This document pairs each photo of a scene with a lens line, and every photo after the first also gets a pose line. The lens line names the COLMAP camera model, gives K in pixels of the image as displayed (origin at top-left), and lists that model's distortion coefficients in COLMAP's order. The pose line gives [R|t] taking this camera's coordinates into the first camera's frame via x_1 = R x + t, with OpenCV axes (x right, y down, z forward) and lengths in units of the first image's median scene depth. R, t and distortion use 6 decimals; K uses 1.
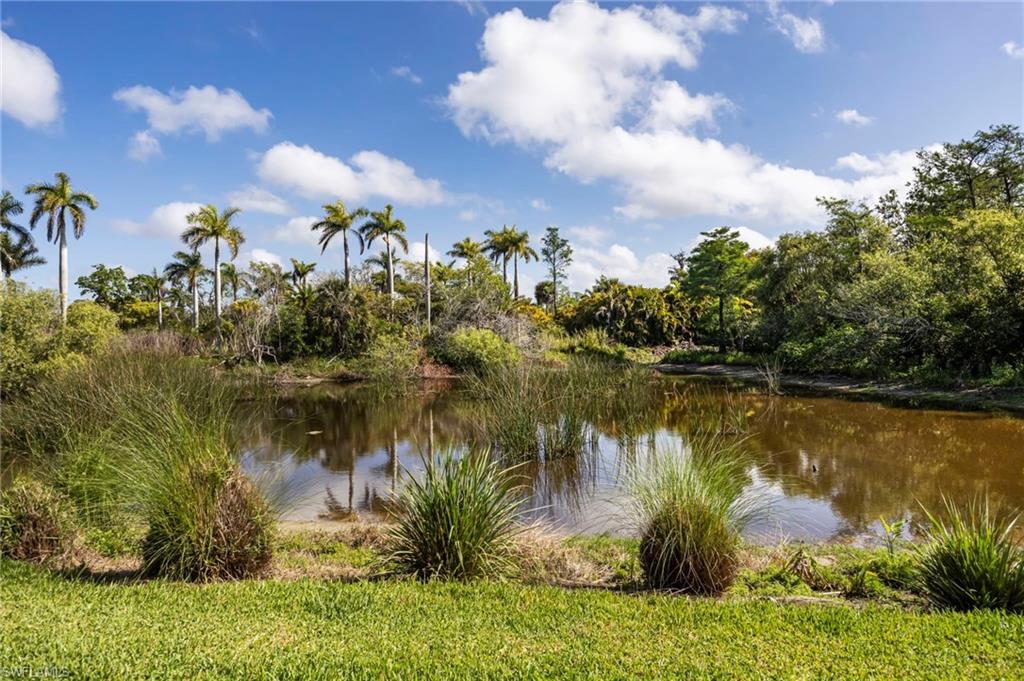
lens RADIAL K [[612.7, 0, 512.8], [0, 612.7, 346.1], [0, 0, 1]] dist [-0.009043, -0.000523]
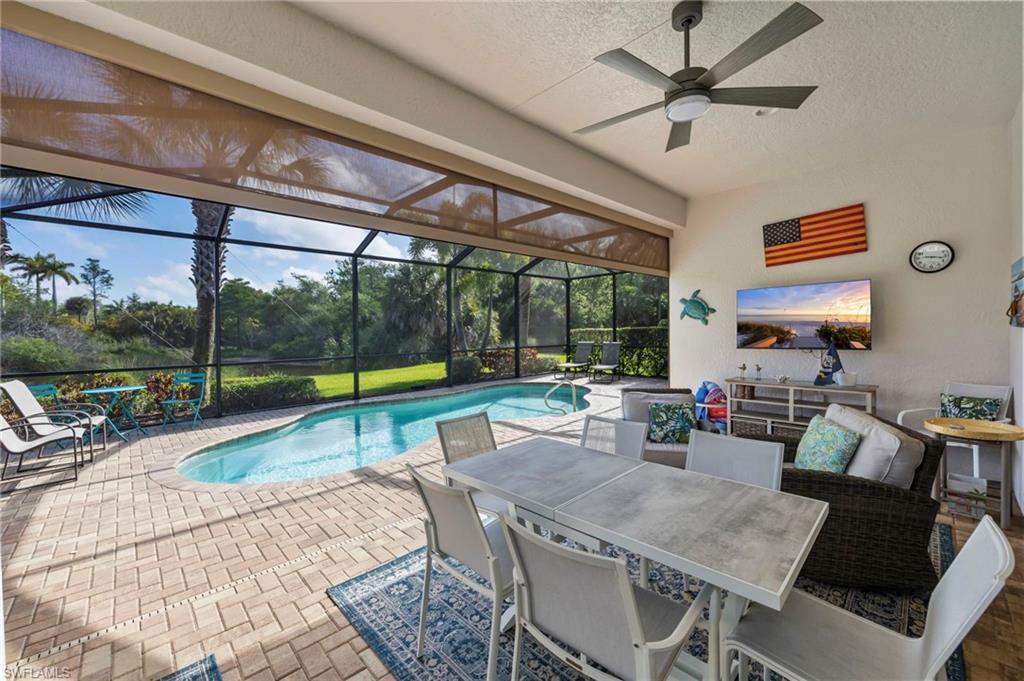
lens RADIAL K [[407.9, 0, 514.2], [0, 407.9, 336.6], [0, 0, 1]] dist [-0.004850, -0.000609]
pose [[0.604864, -0.002742, 0.796324, -0.097899], [0.016913, 0.999813, -0.009404, -0.003661], [-0.796149, 0.019156, 0.604797, -0.295754]]
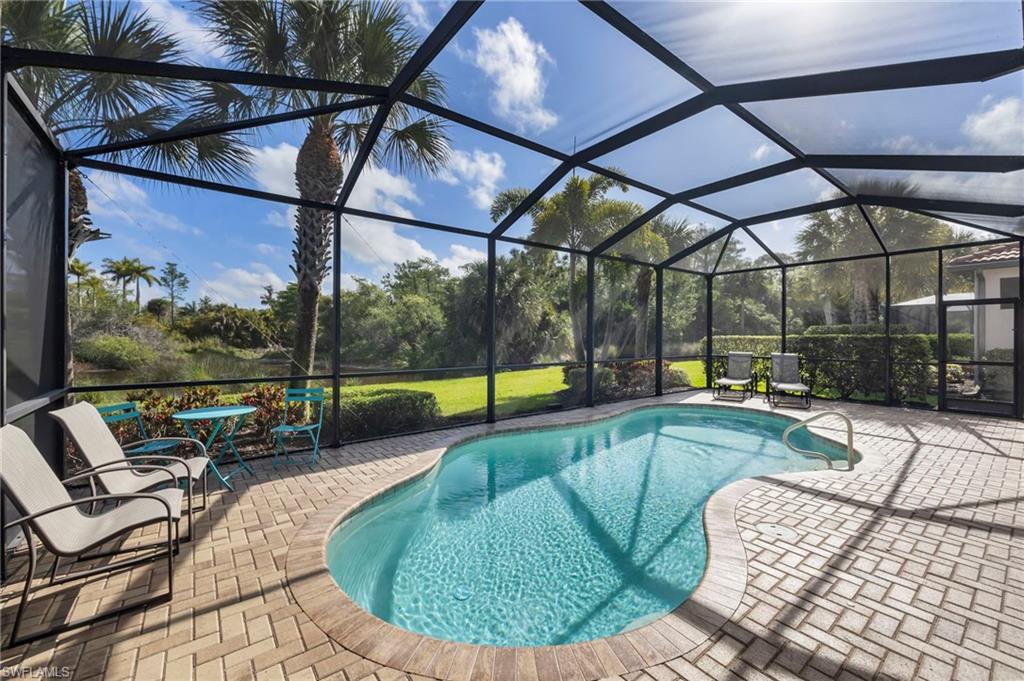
lens RADIAL K [[407.9, 0, 513.6], [0, 407.9, 338.5], [0, 0, 1]] dist [-0.004850, -0.000609]
pose [[0.681573, 0.015614, 0.731583, -0.093939], [-0.001375, 0.999798, -0.020057, -0.004597], [-0.731748, 0.012665, 0.681457, -0.237381]]
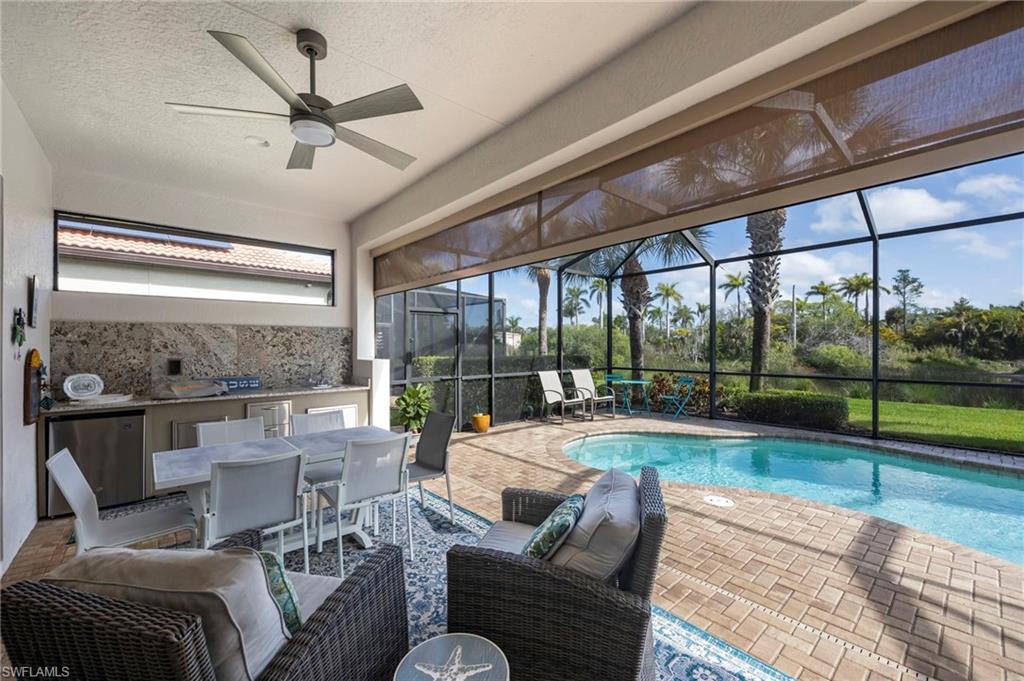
lens RADIAL K [[407.9, 0, 506.5], [0, 407.9, 347.9], [0, 0, 1]] dist [-0.004850, -0.000609]
pose [[0.755688, 0.015285, -0.654753, -0.009825], [-0.019016, 0.999818, 0.001393, -0.005739], [0.654656, 0.011398, 0.755841, -0.304690]]
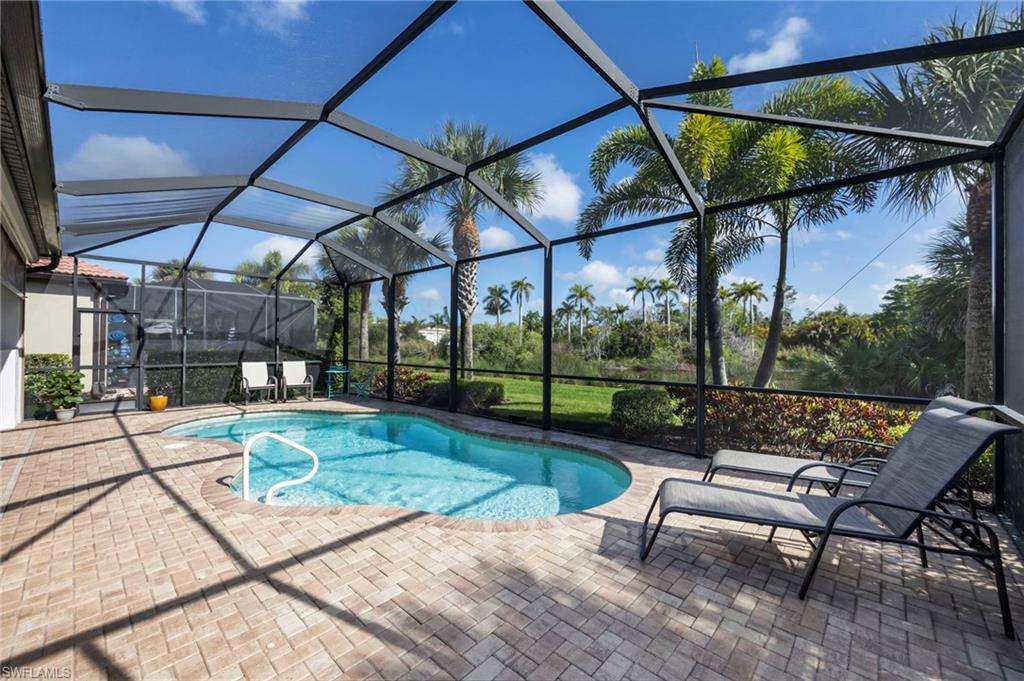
lens RADIAL K [[407.9, 0, 511.4], [0, 407.9, 342.2], [0, 0, 1]] dist [-0.004850, -0.000609]
pose [[0.824234, 0.016743, -0.566002, 0.104119], [-0.026196, 0.999620, -0.008578, -0.007669], [0.565644, 0.021897, 0.824359, -0.264195]]
